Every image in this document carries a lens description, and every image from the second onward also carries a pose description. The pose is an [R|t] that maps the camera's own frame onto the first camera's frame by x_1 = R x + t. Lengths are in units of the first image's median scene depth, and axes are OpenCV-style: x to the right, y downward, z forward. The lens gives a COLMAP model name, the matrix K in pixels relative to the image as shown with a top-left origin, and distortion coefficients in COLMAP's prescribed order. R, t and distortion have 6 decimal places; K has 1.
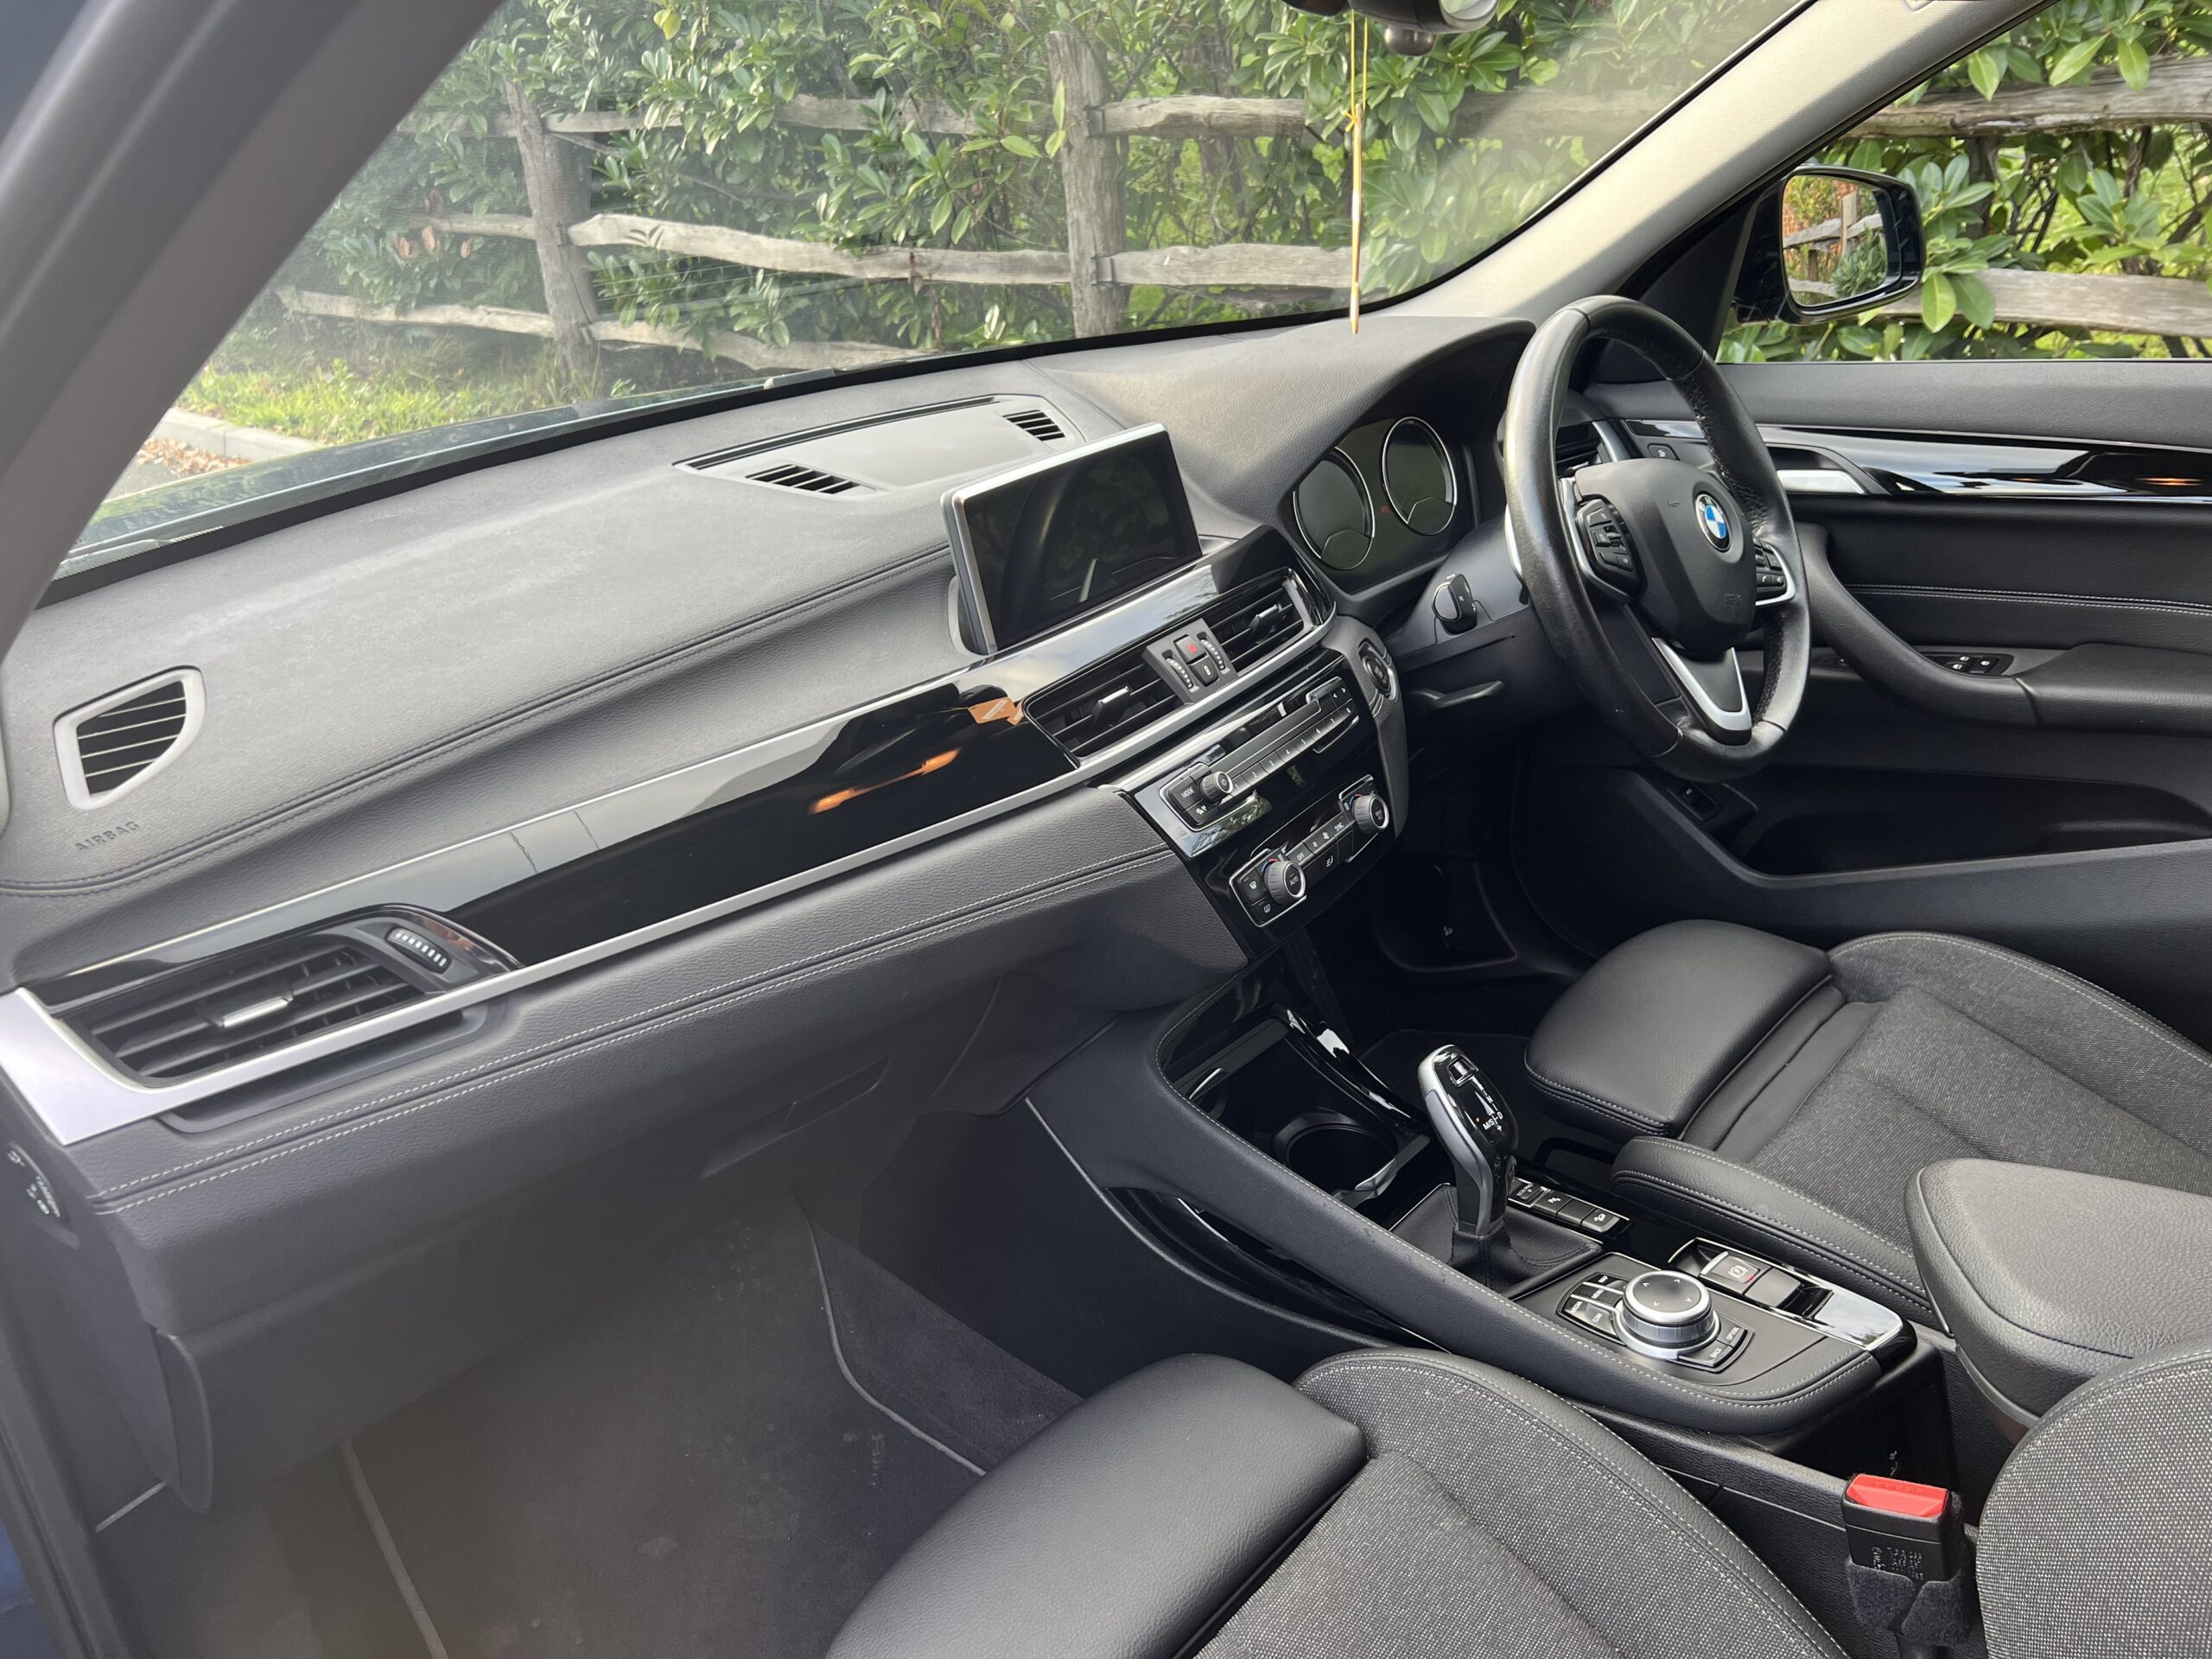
lens RADIAL K [[1659.3, 0, 1112.2], [0, 1659.3, 817.8], [0, 0, 1]] dist [0.057253, -0.070048]
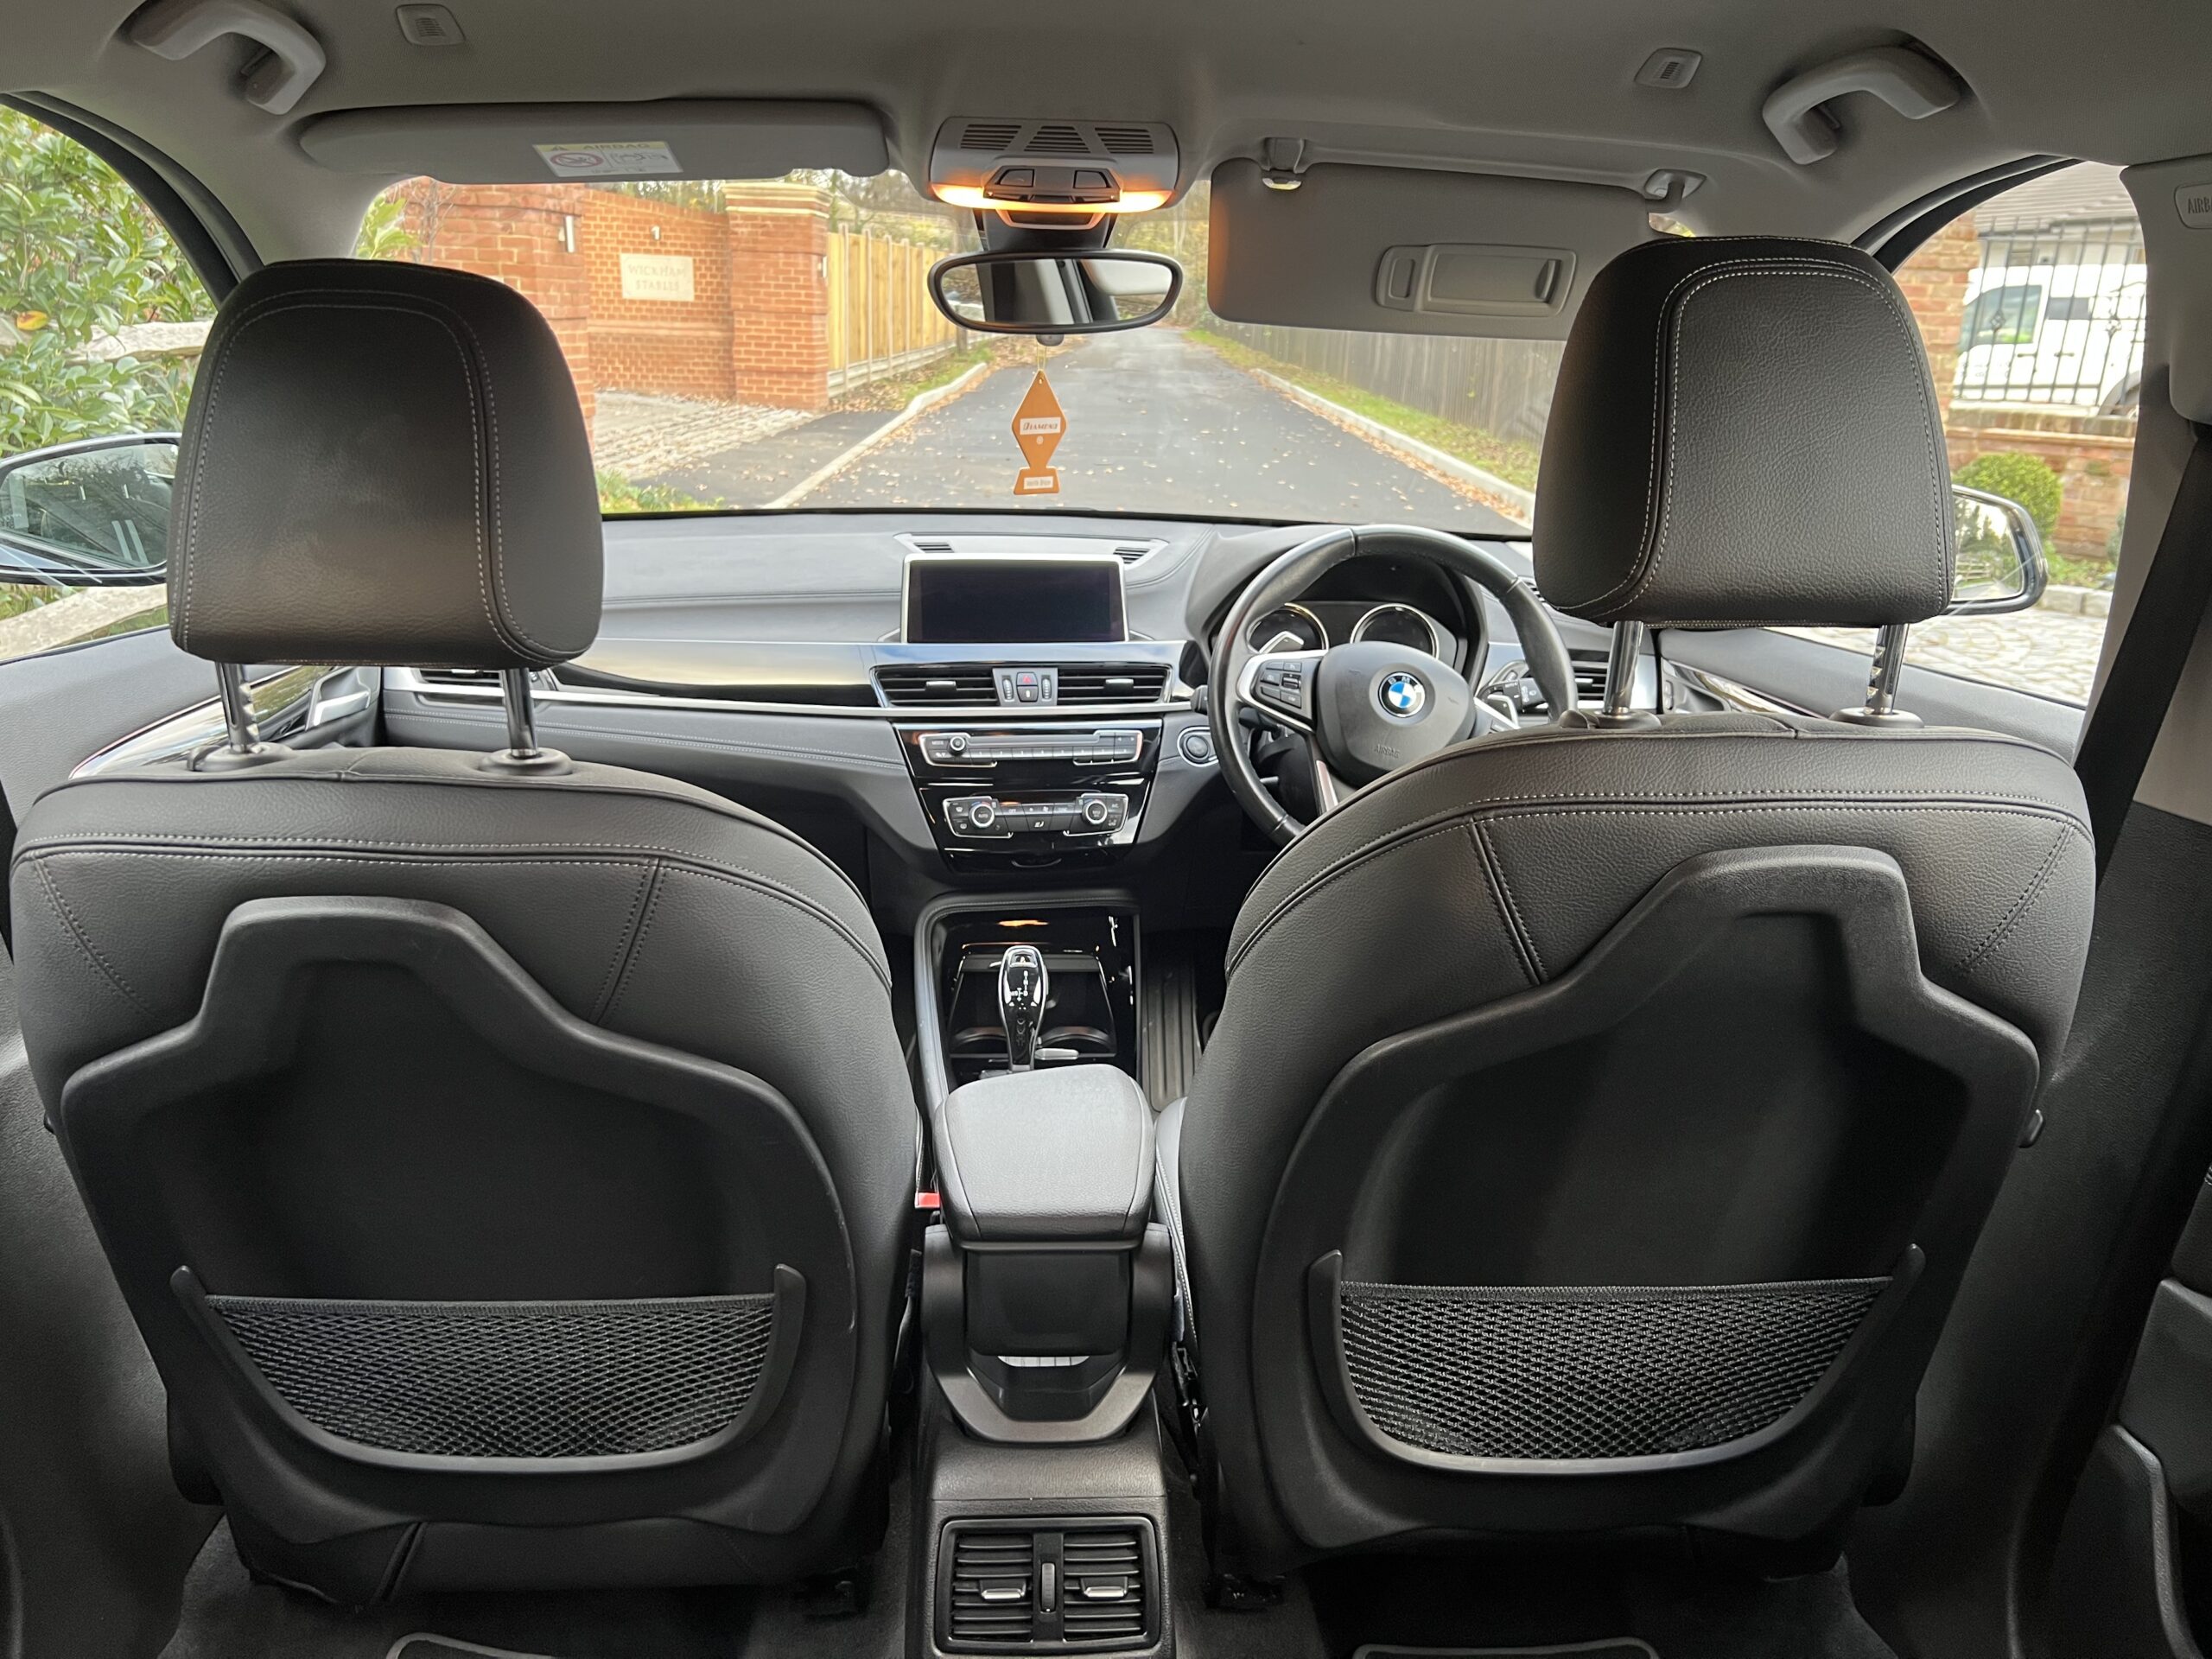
lens RADIAL K [[1659.3, 0, 1112.2], [0, 1659.3, 817.8], [0, 0, 1]] dist [0.057253, -0.070048]
pose [[0.706078, 0.261029, -0.658268, 1.233867], [-0.336652, 0.941549, 0.012258, -0.022780], [0.622992, 0.212952, 0.752684, -0.151750]]
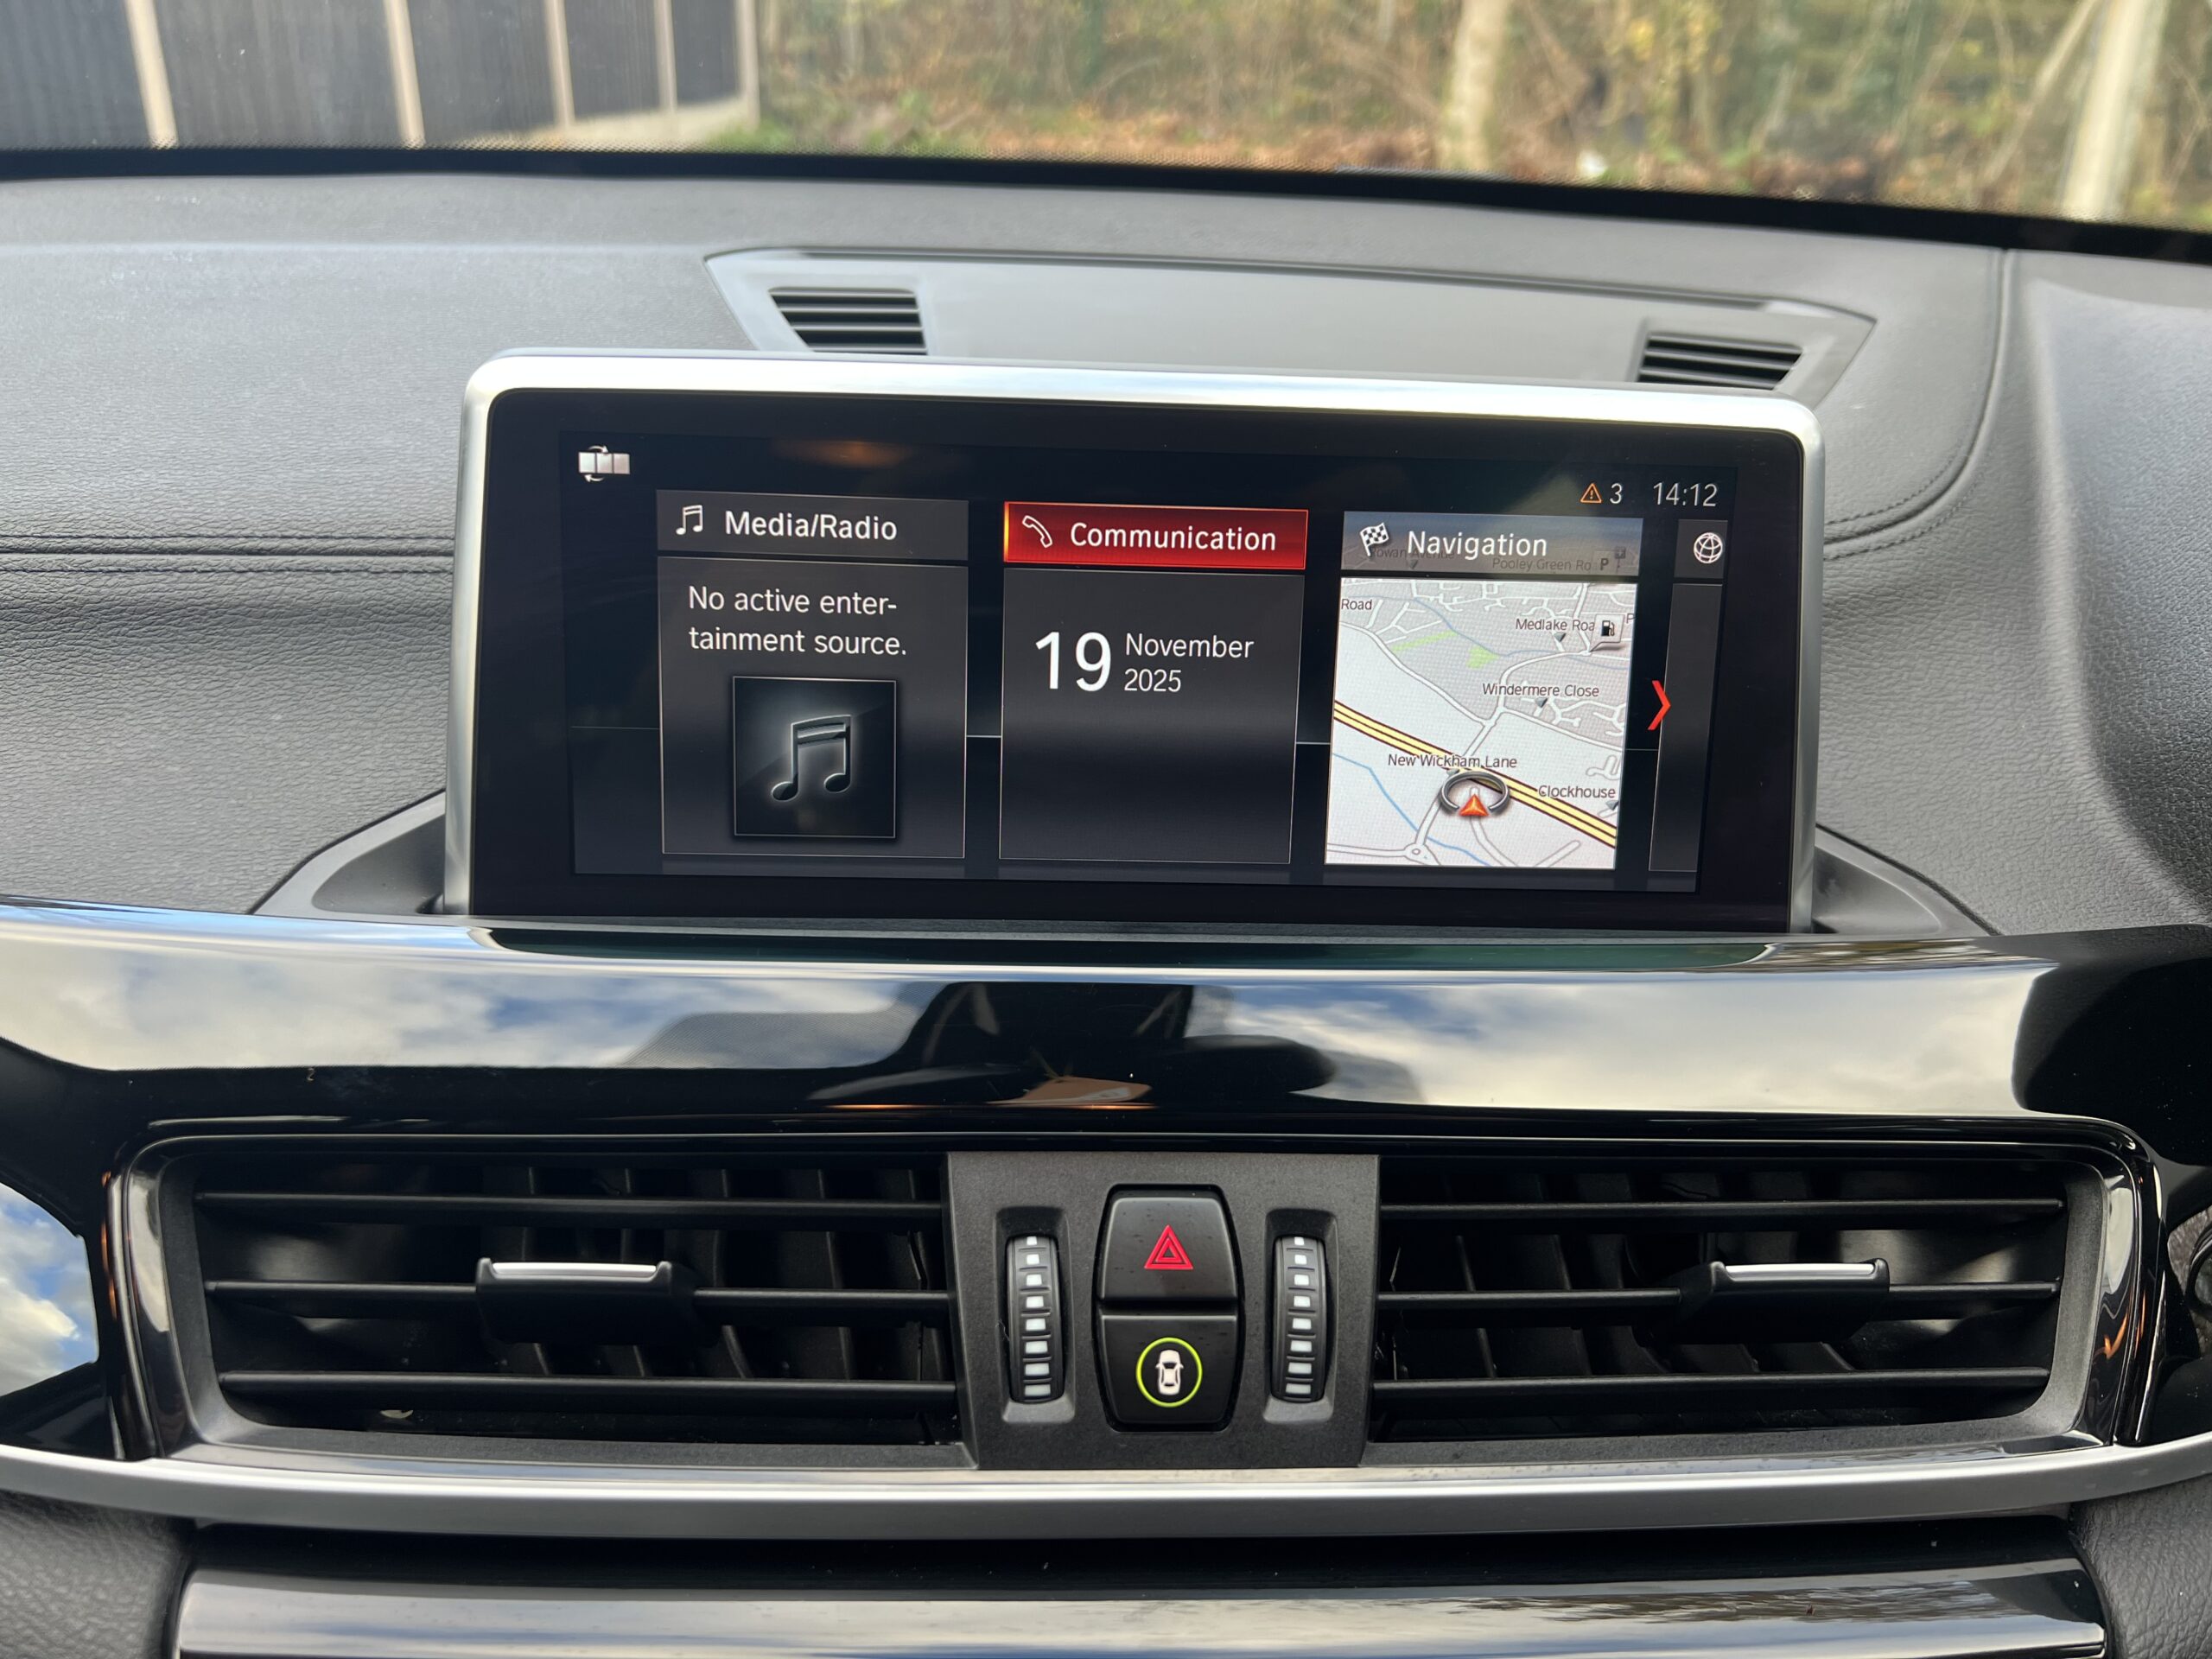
lens RADIAL K [[1649.6, 0, 1089.2], [0, 1649.6, 831.2], [0, 0, 1]] dist [0.063424, -0.076965]
pose [[0.586651, 0.399442, -0.704476, 0.188277], [-0.380134, 0.903931, 0.195979, -0.202491], [0.715080, 0.152824, 0.682133, 0.827796]]
